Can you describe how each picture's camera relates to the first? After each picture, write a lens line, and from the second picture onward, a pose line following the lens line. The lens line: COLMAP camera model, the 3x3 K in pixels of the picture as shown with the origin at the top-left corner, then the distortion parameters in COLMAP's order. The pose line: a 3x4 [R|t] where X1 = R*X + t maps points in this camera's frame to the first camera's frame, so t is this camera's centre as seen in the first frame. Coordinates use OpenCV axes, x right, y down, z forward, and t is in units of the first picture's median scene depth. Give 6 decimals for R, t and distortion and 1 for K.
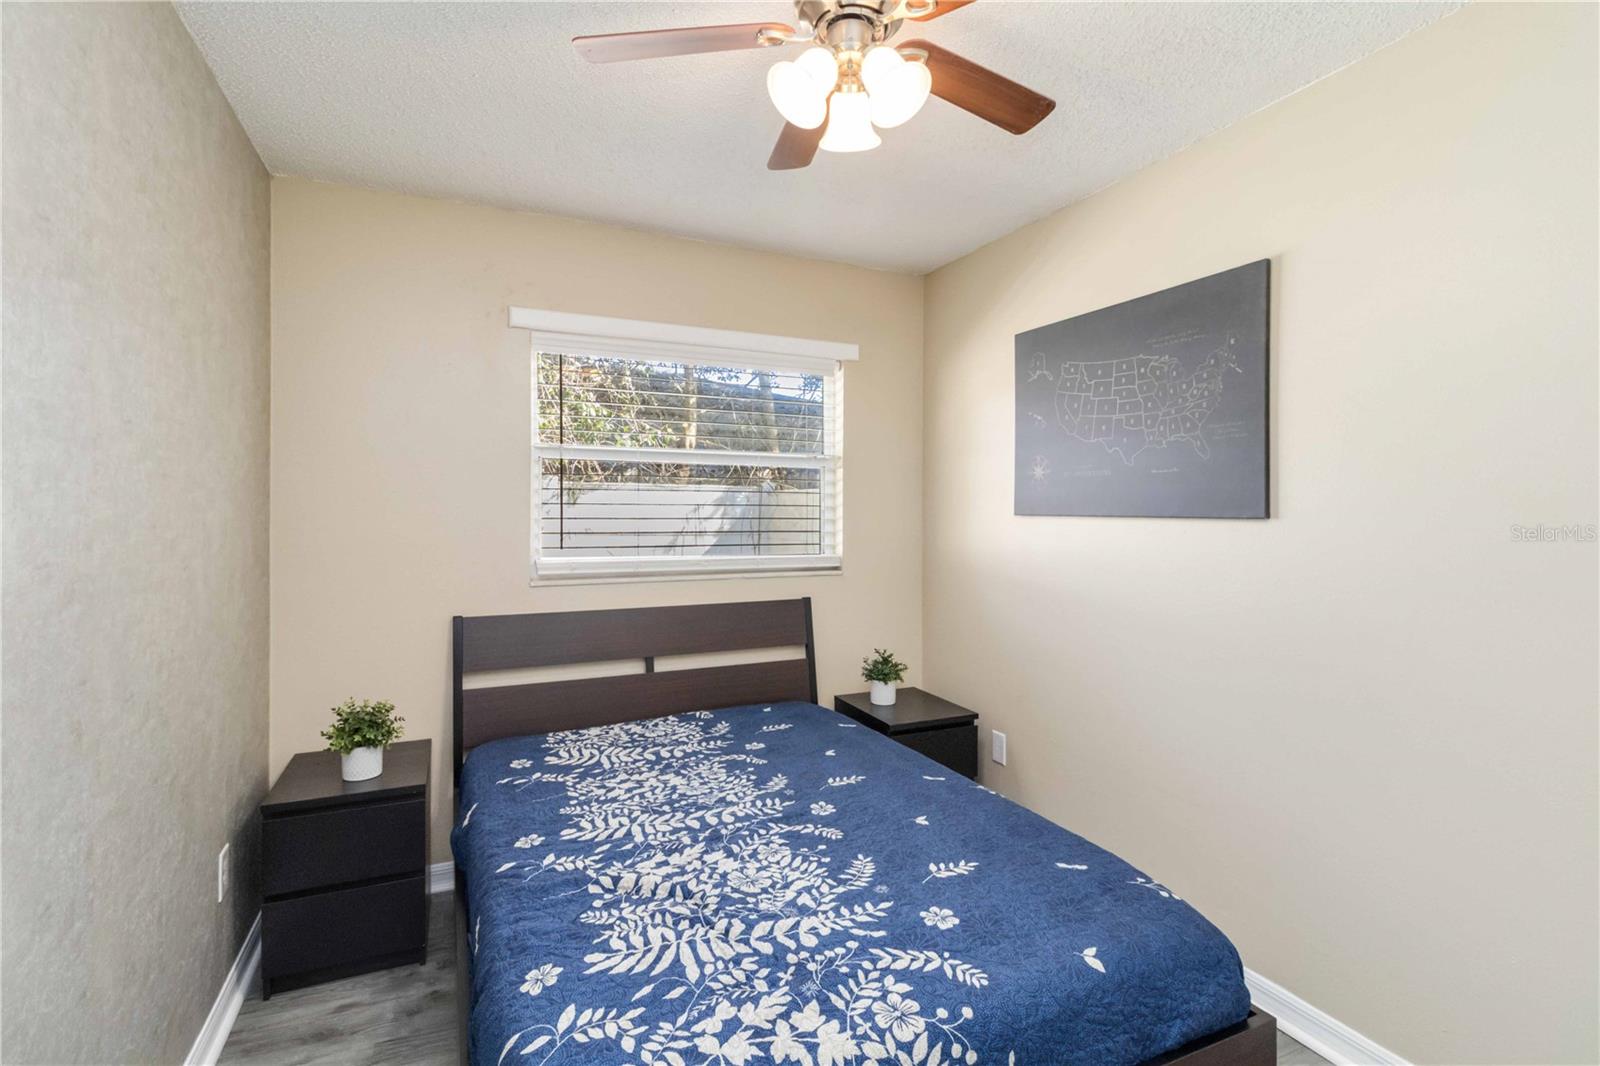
lens RADIAL K [[764.4, 0, 799.3], [0, 764.4, 509.0], [0, 0, 1]] dist [-0.000108, 0.000376]
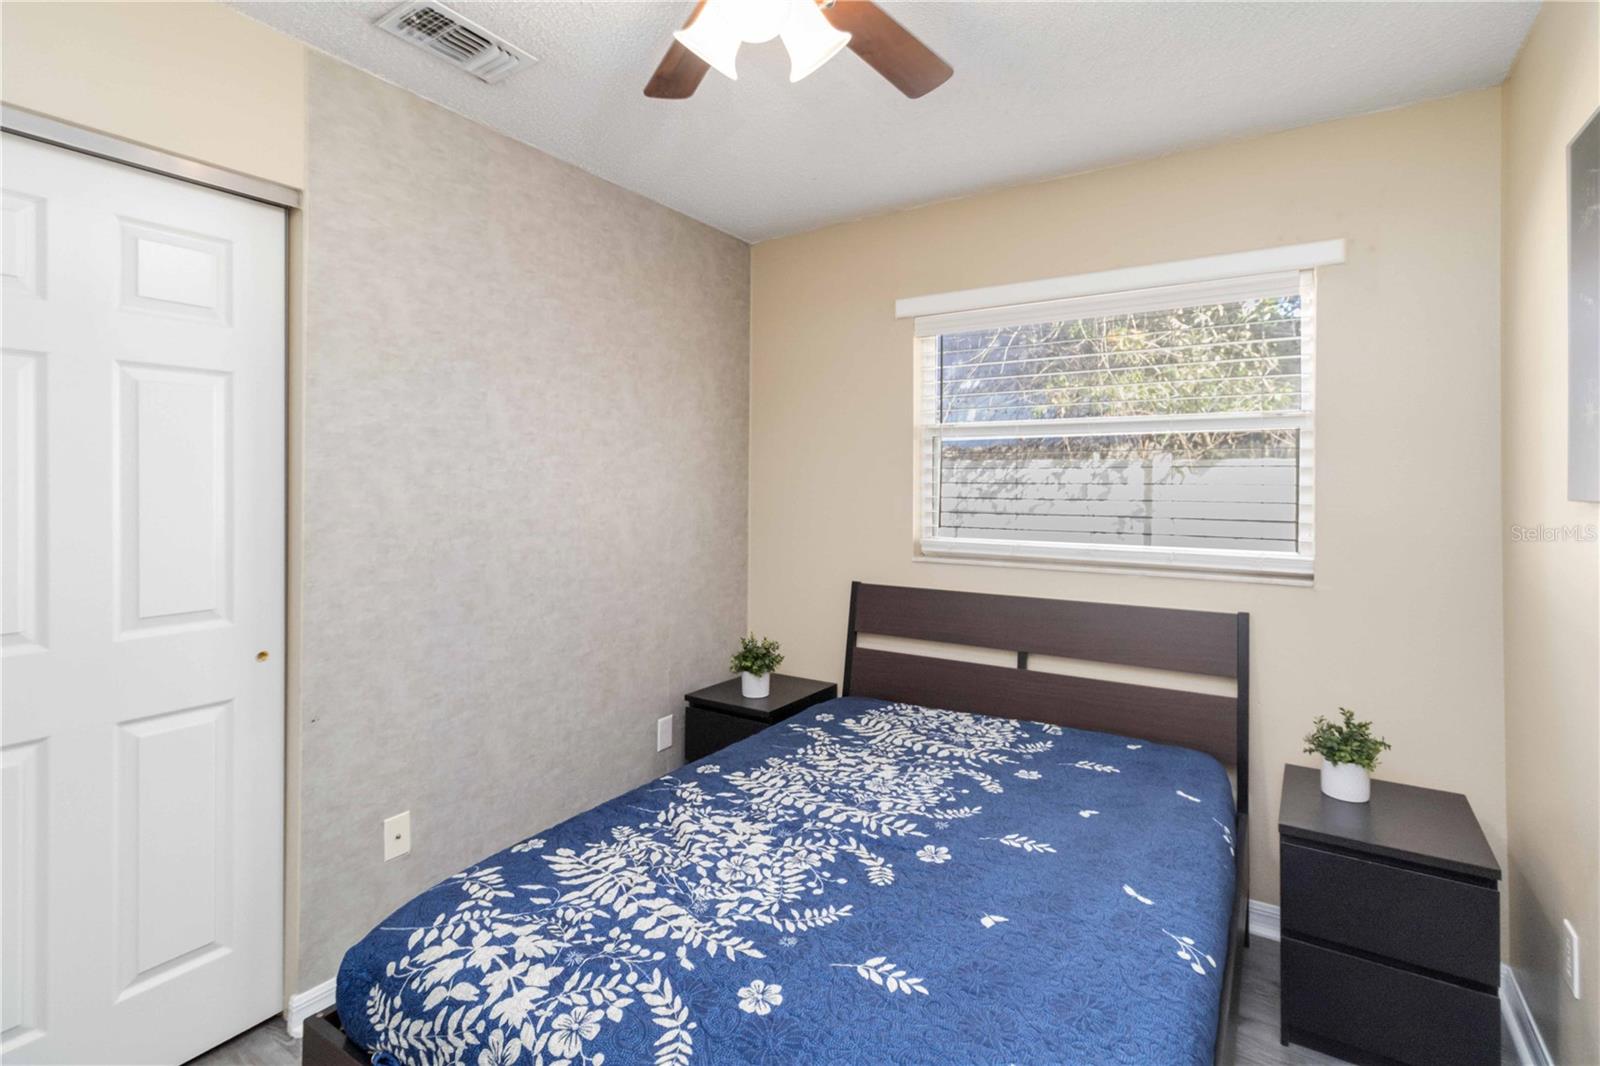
lens RADIAL K [[757.6, 0, 797.1], [0, 757.6, 485.4], [0, 0, 1]] dist [-0.000174, 0.000021]
pose [[0.533101, -0.002742, -0.846047, 0.636544], [-0.005218, 0.999965, -0.006528, 0.005643], [0.846035, 0.007894, 0.533068, 0.444532]]
